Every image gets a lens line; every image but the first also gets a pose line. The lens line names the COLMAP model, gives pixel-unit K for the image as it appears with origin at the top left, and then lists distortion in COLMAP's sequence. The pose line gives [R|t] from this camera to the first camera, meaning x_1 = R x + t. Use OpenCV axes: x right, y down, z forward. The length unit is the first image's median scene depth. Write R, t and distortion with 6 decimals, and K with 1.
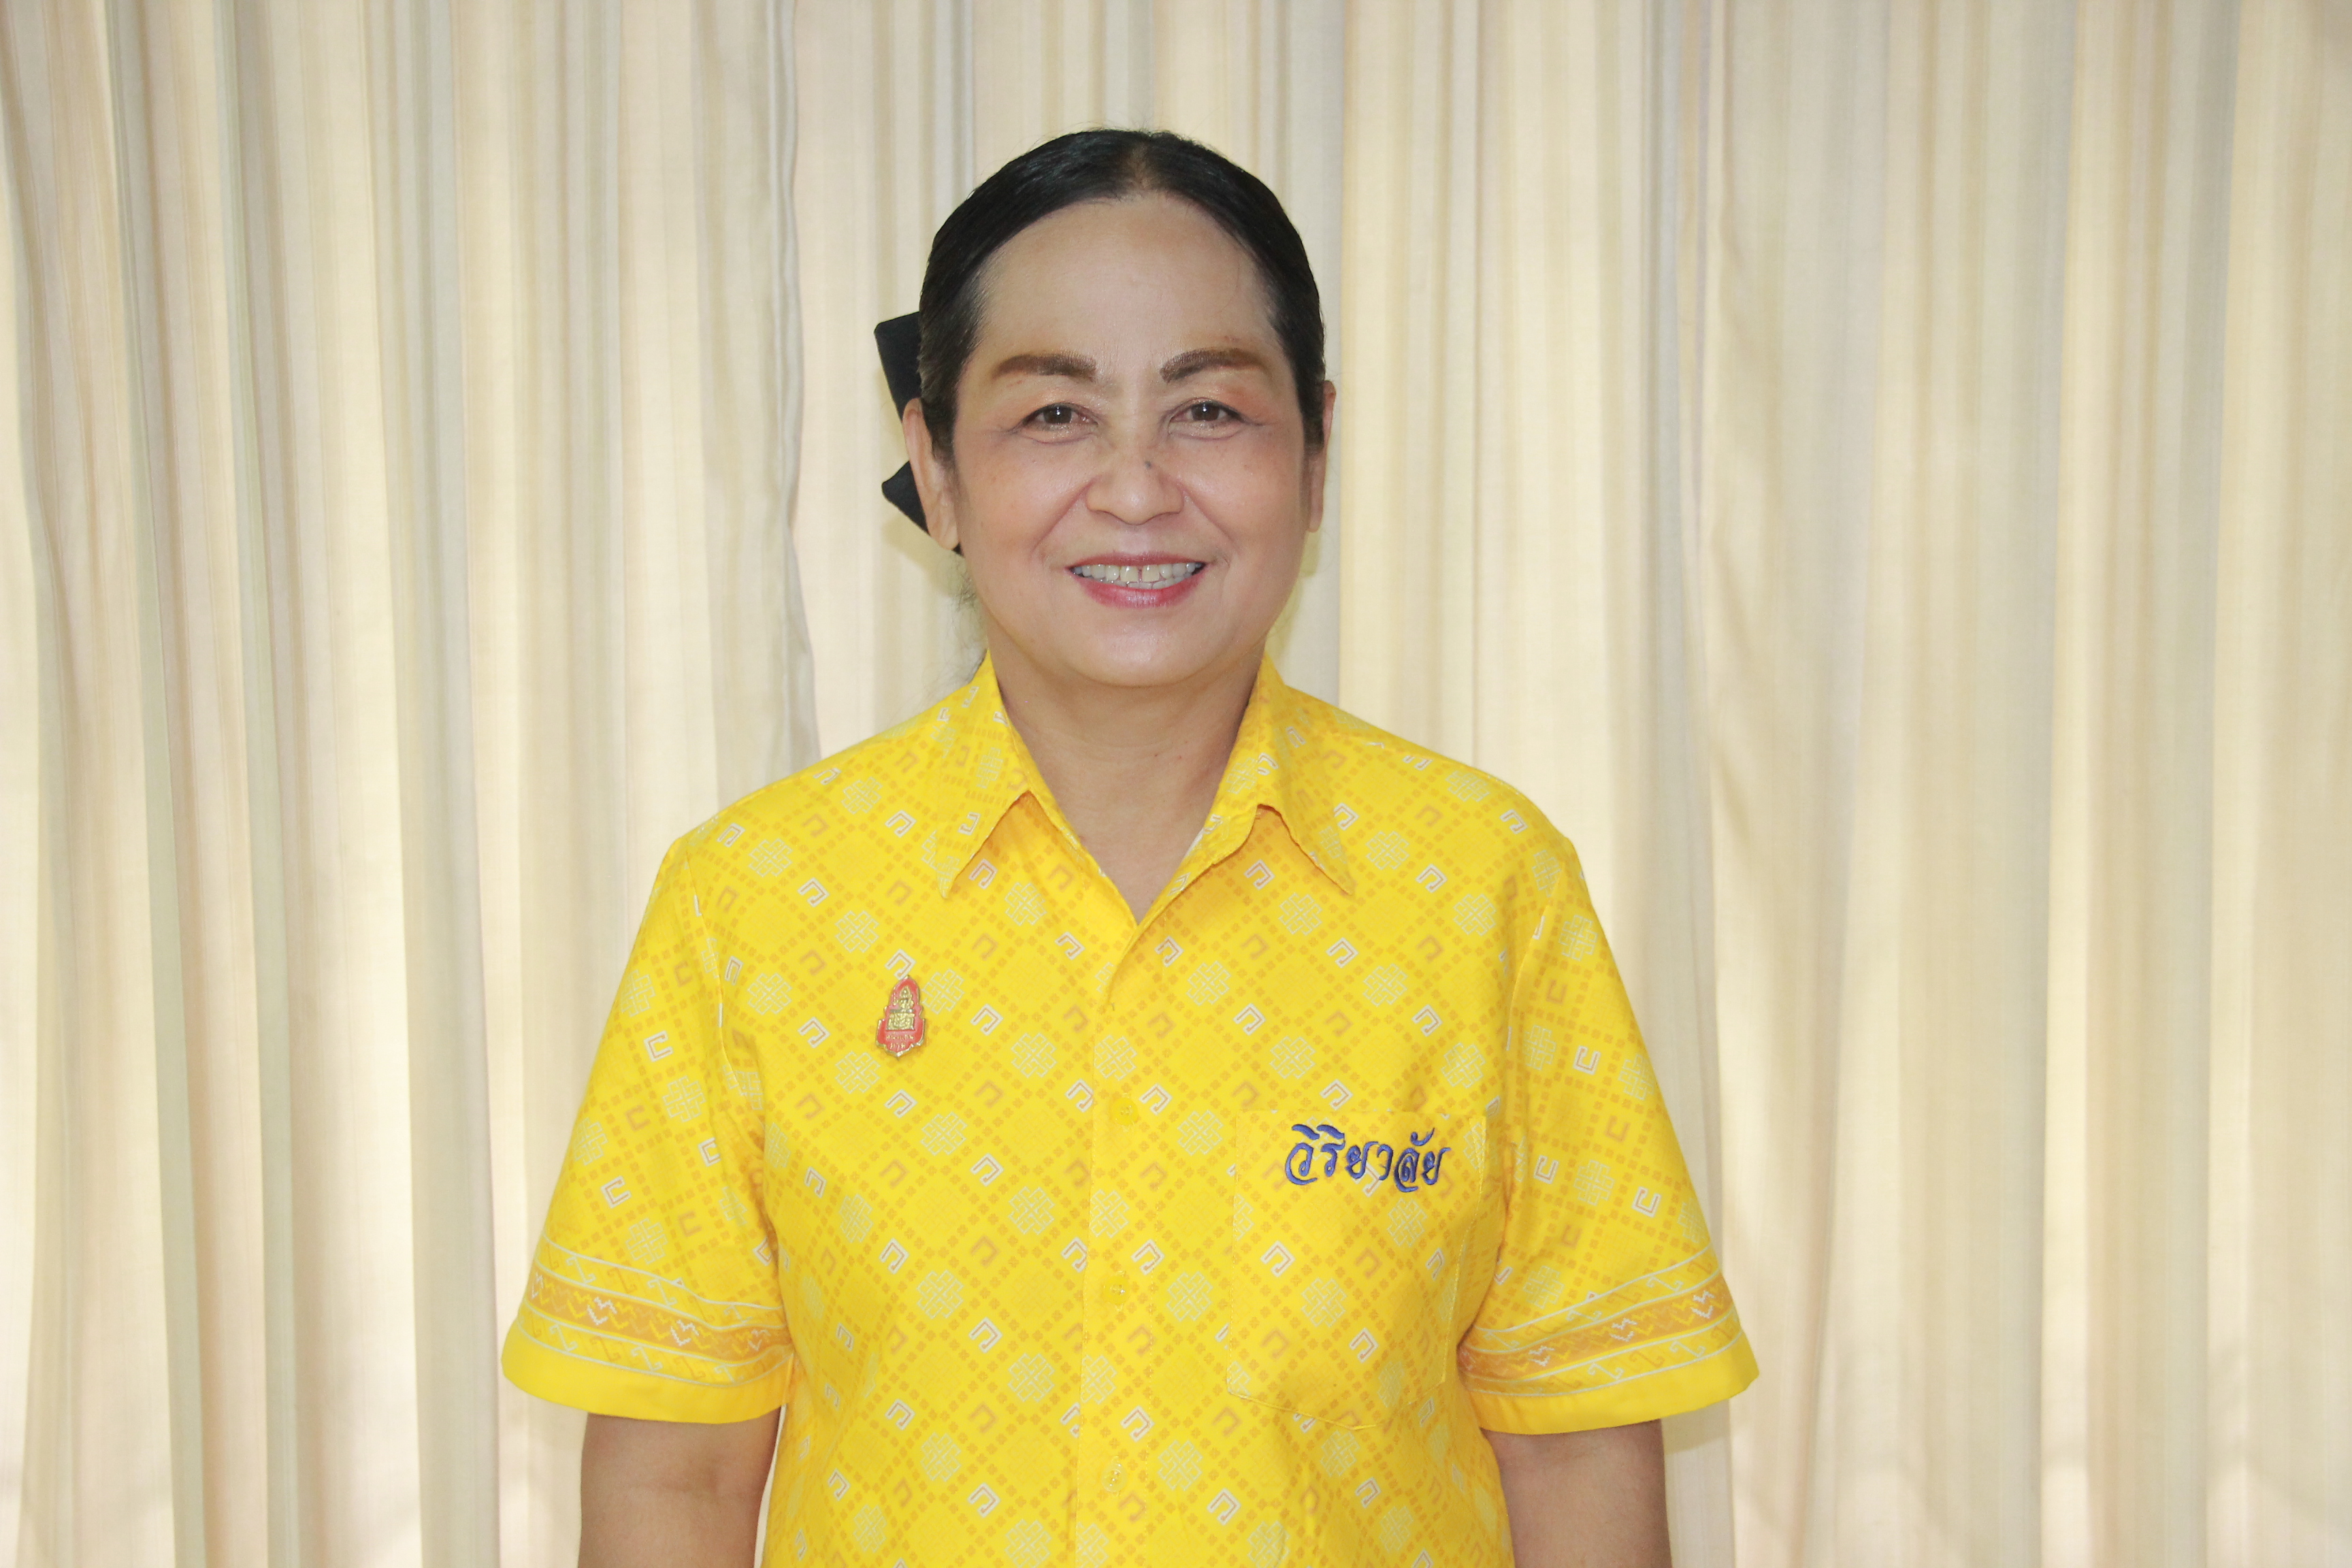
lens RADIAL K [[2147.0, 0, 1137.3], [0, 2147.0, 771.4], [0, 0, 1]] dist [0.057748, 0.000000]
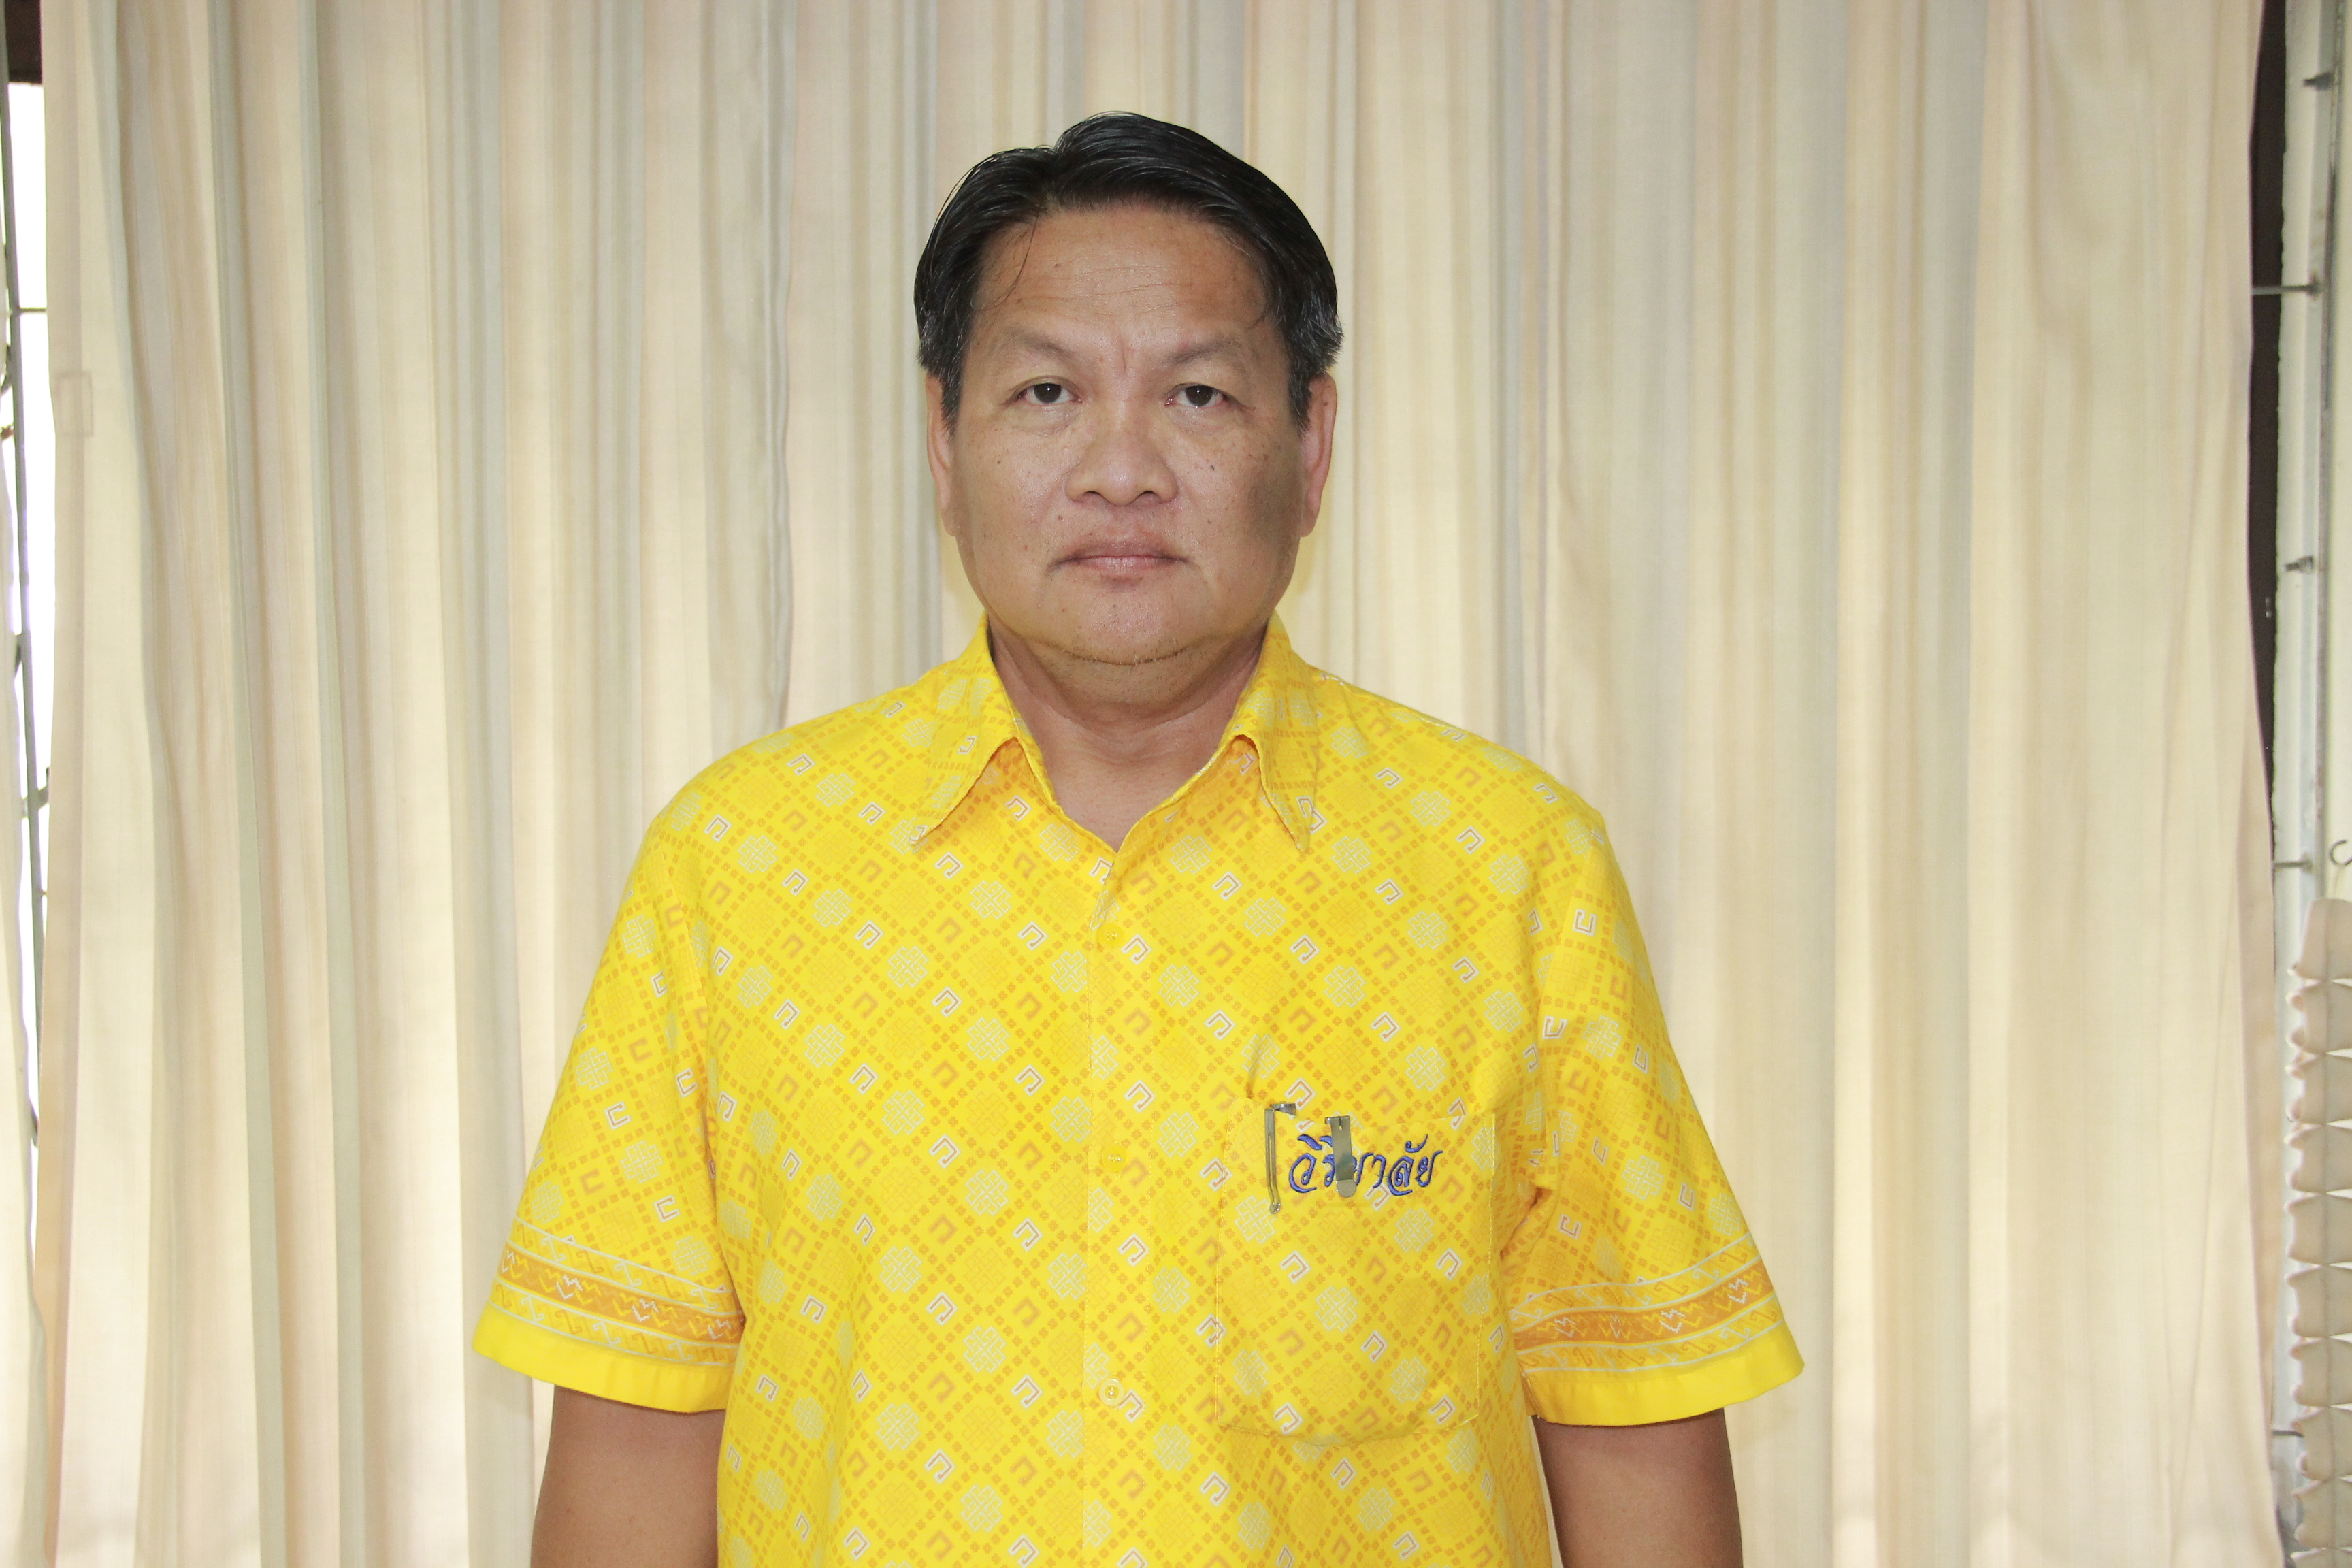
lens RADIAL K [[2035.7, 0, 1154.8], [0, 2035.7, 738.6], [0, 0, 1]] dist [0.025024, 0.017024]
pose [[0.999997, -0.002145, -0.000678, 0.045899], [0.002129, 0.999730, -0.023151, -0.080601], [0.000727, 0.023150, 0.999732, -0.127061]]
